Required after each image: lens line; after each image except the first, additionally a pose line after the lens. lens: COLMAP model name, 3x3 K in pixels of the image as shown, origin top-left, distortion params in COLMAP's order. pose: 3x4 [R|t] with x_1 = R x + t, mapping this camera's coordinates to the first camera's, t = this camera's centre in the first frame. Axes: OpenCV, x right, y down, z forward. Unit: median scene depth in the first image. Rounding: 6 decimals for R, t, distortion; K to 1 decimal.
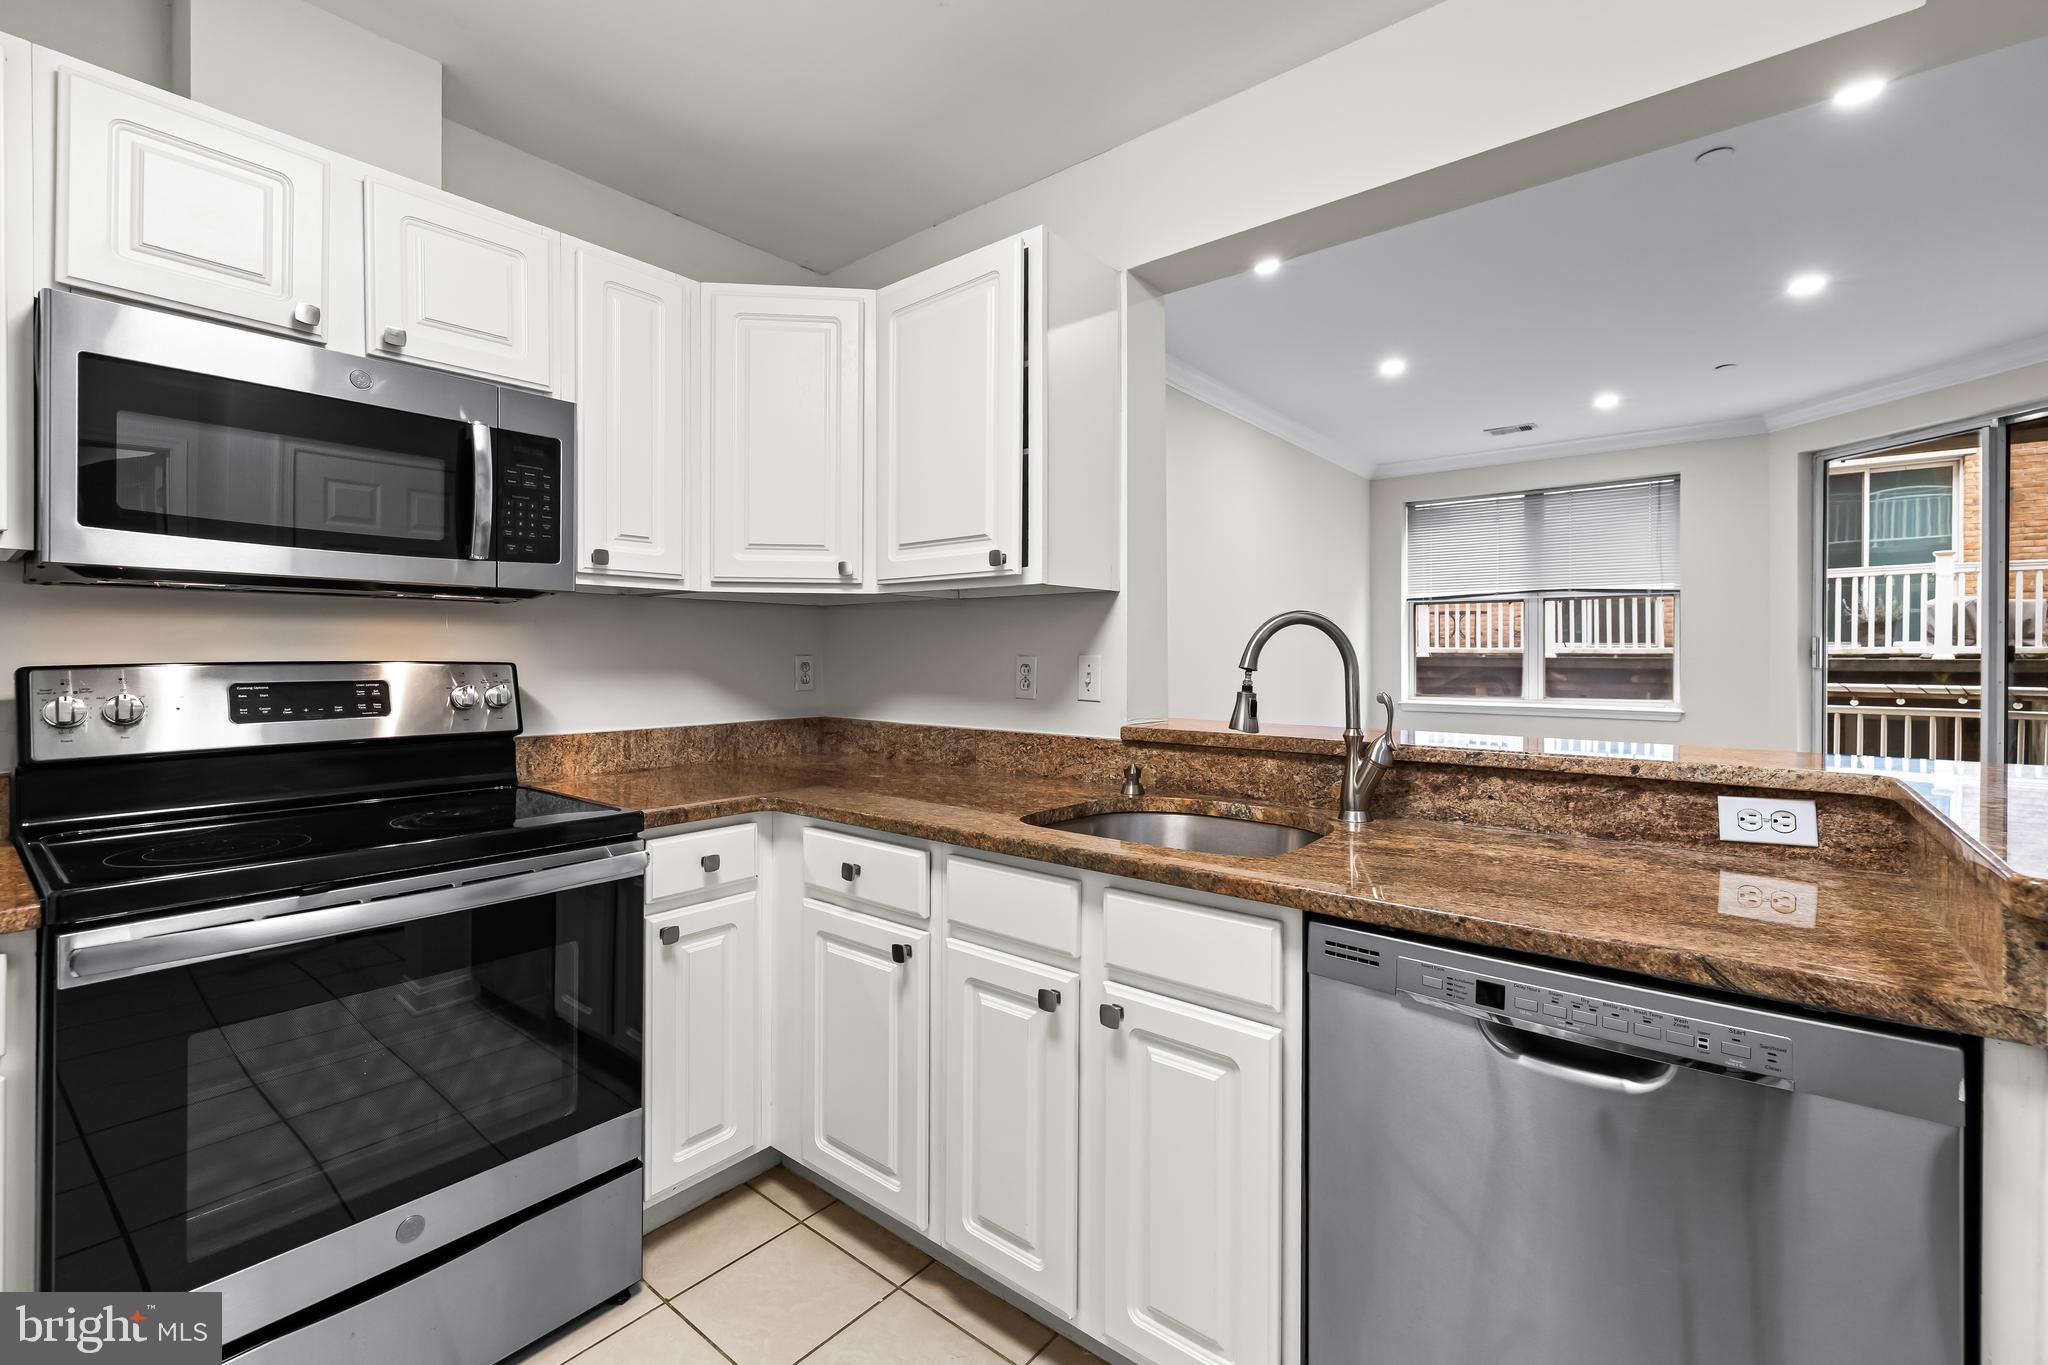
lens RADIAL K [[880.0, 0, 1026.7], [0, 880.0, 659.5], [0, 0, 1]] dist [0.007742, -0.001226]
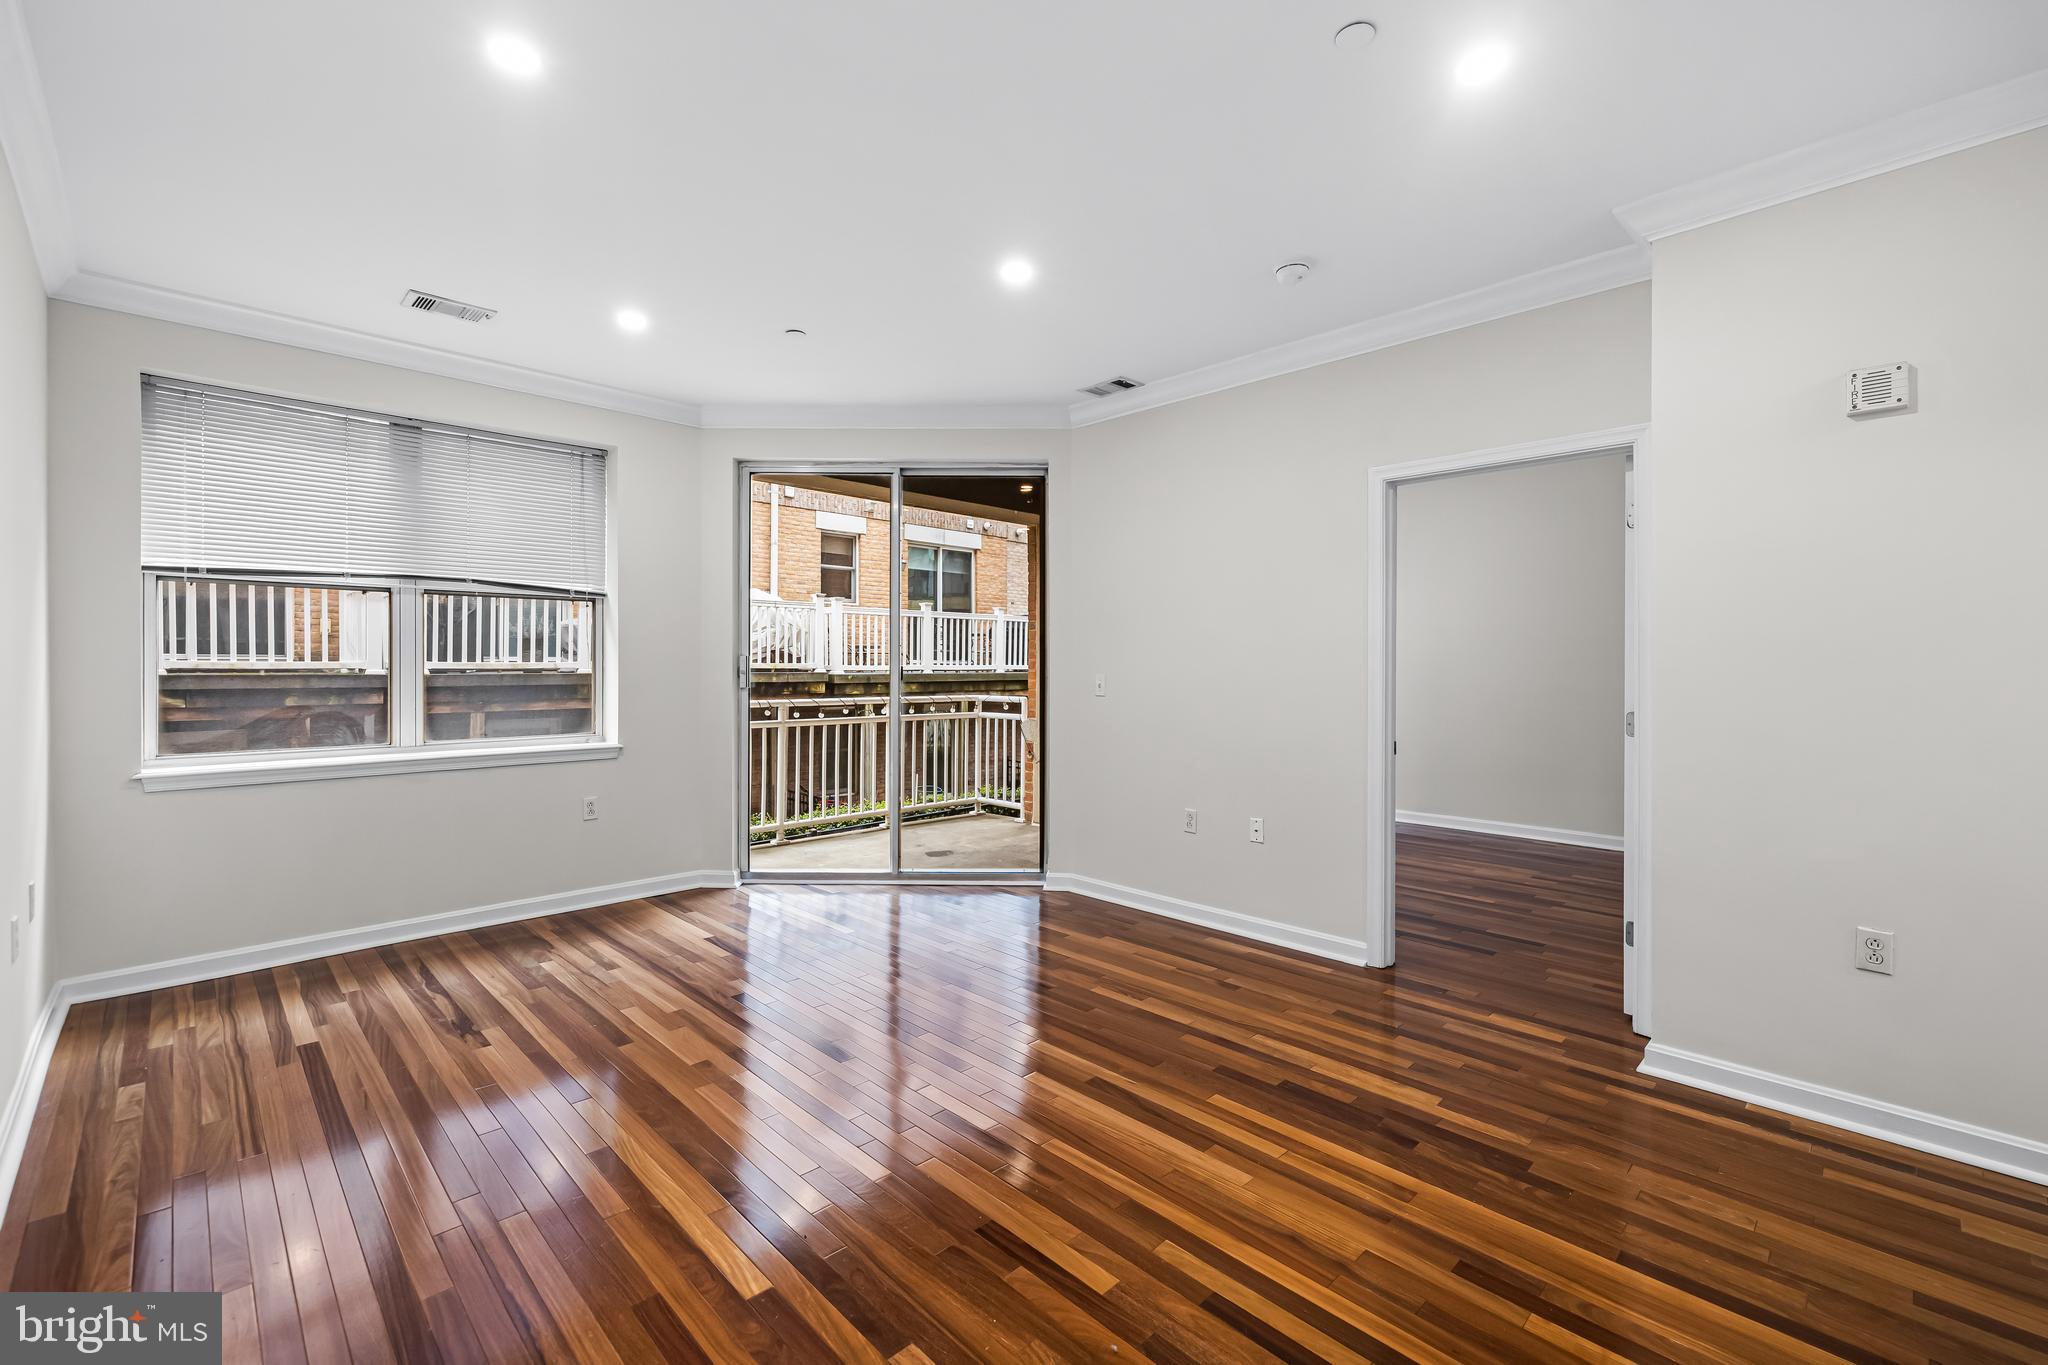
lens RADIAL K [[863.6, 0, 1030.9], [0, 863.6, 663.7], [0, 0, 1]] dist [0.006439, -0.000934]
pose [[0.110737, 0.001719, 0.993848, 0.003036], [0.005980, 0.999979, -0.002396, -0.032174], [-0.993832, 0.006208, 0.110724, 1.526470]]
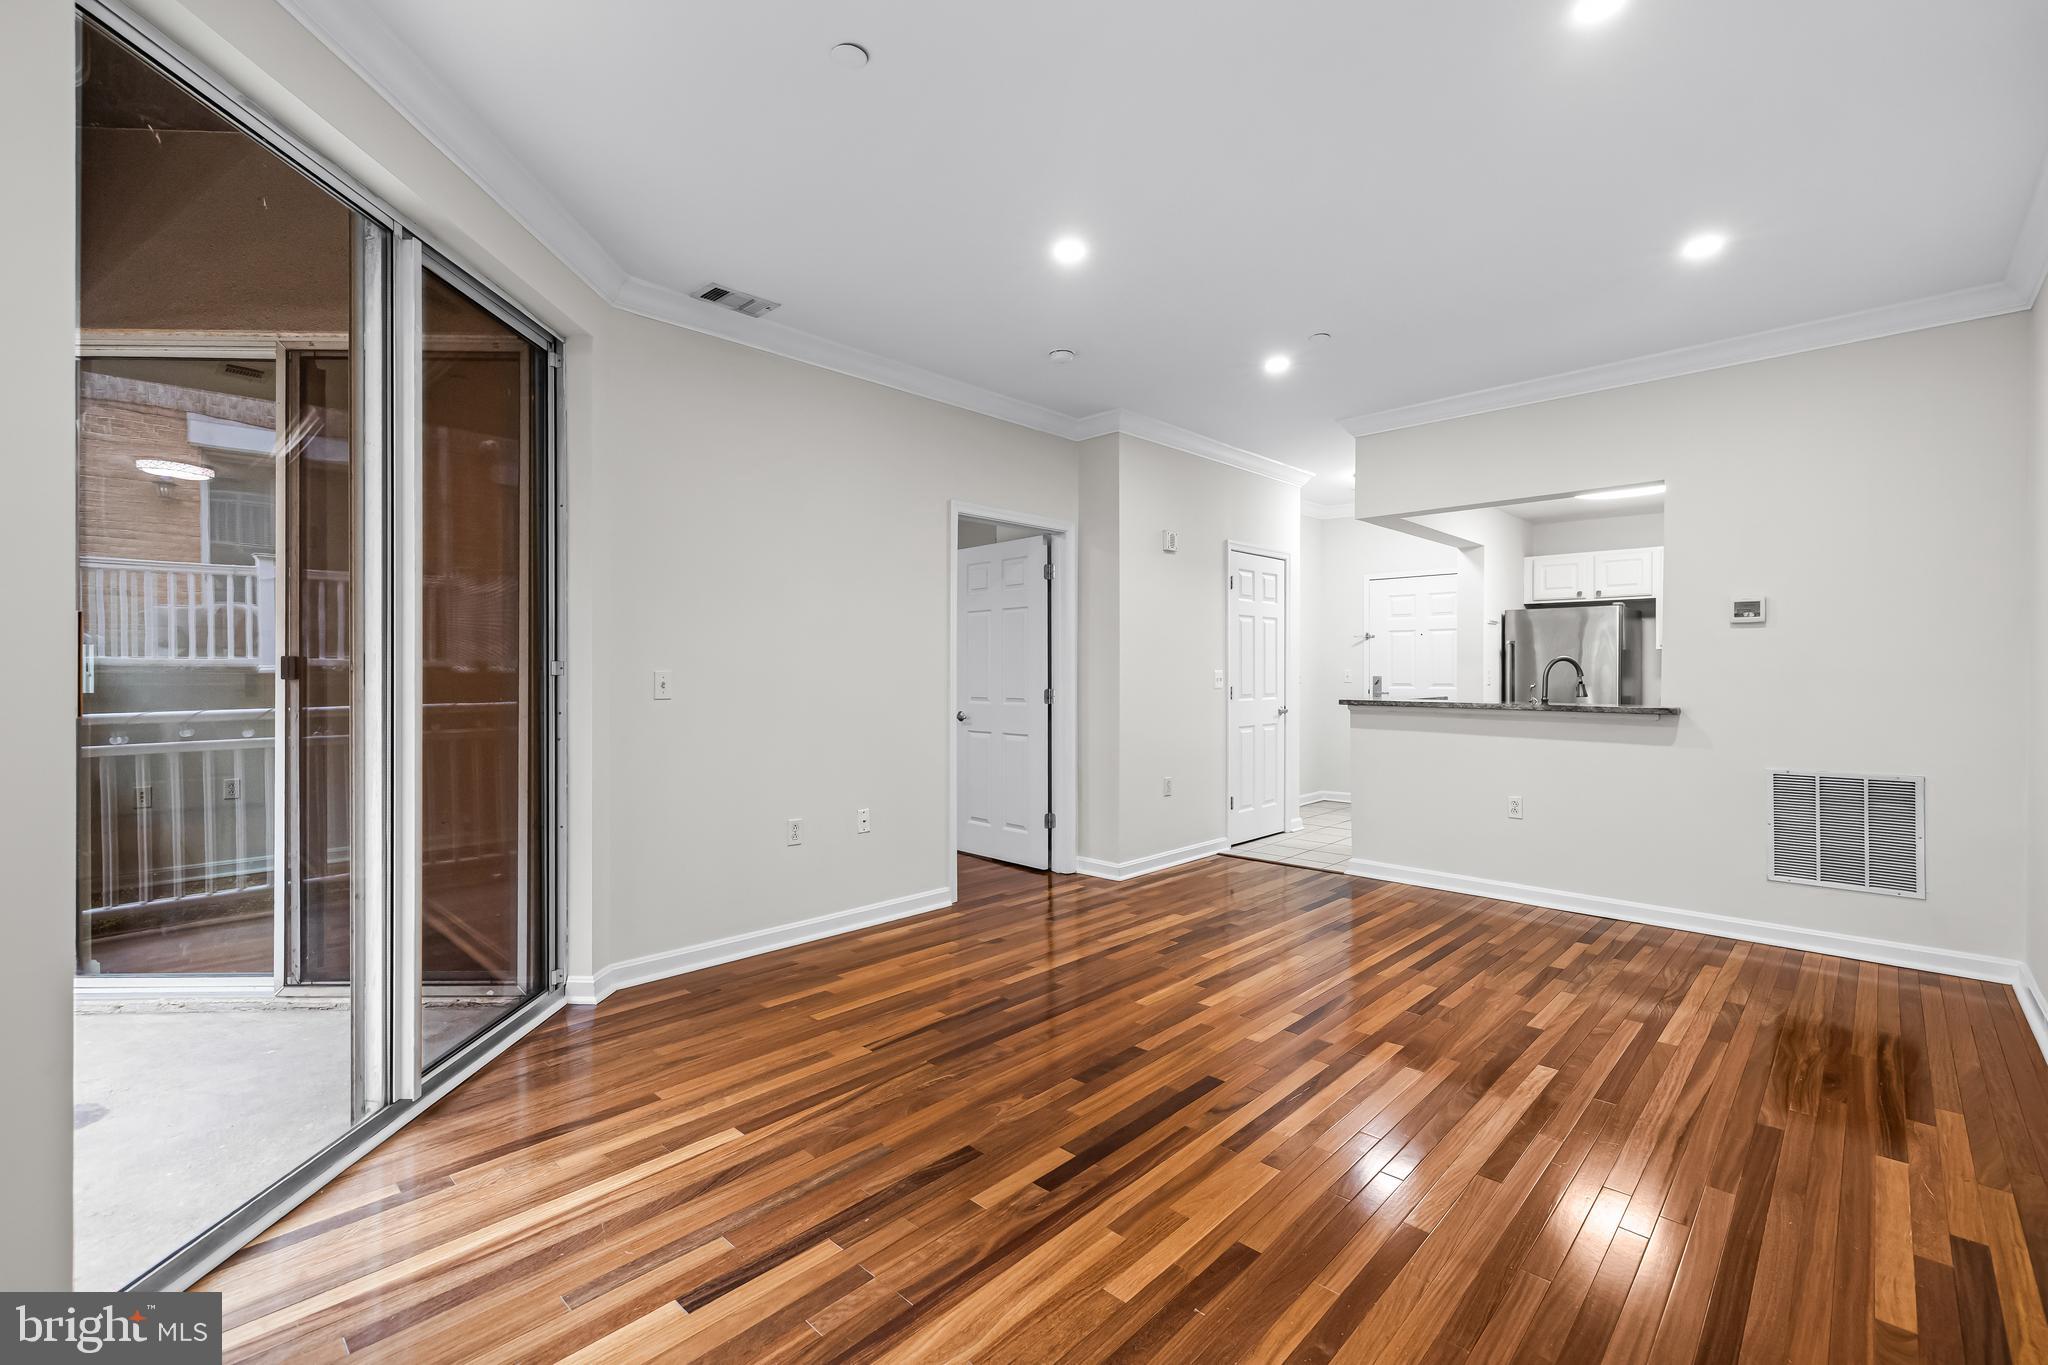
lens RADIAL K [[880.0, 0, 1027.2], [0, 880.0, 672.5], [0, 0, 1]] dist [0.007742, -0.001226]
pose [[-0.996384, -0.004544, 0.084845, 1.459928], [-0.003522, 0.999920, 0.012185, -0.026859], [-0.084893, 0.011842, -0.996320, 3.235808]]
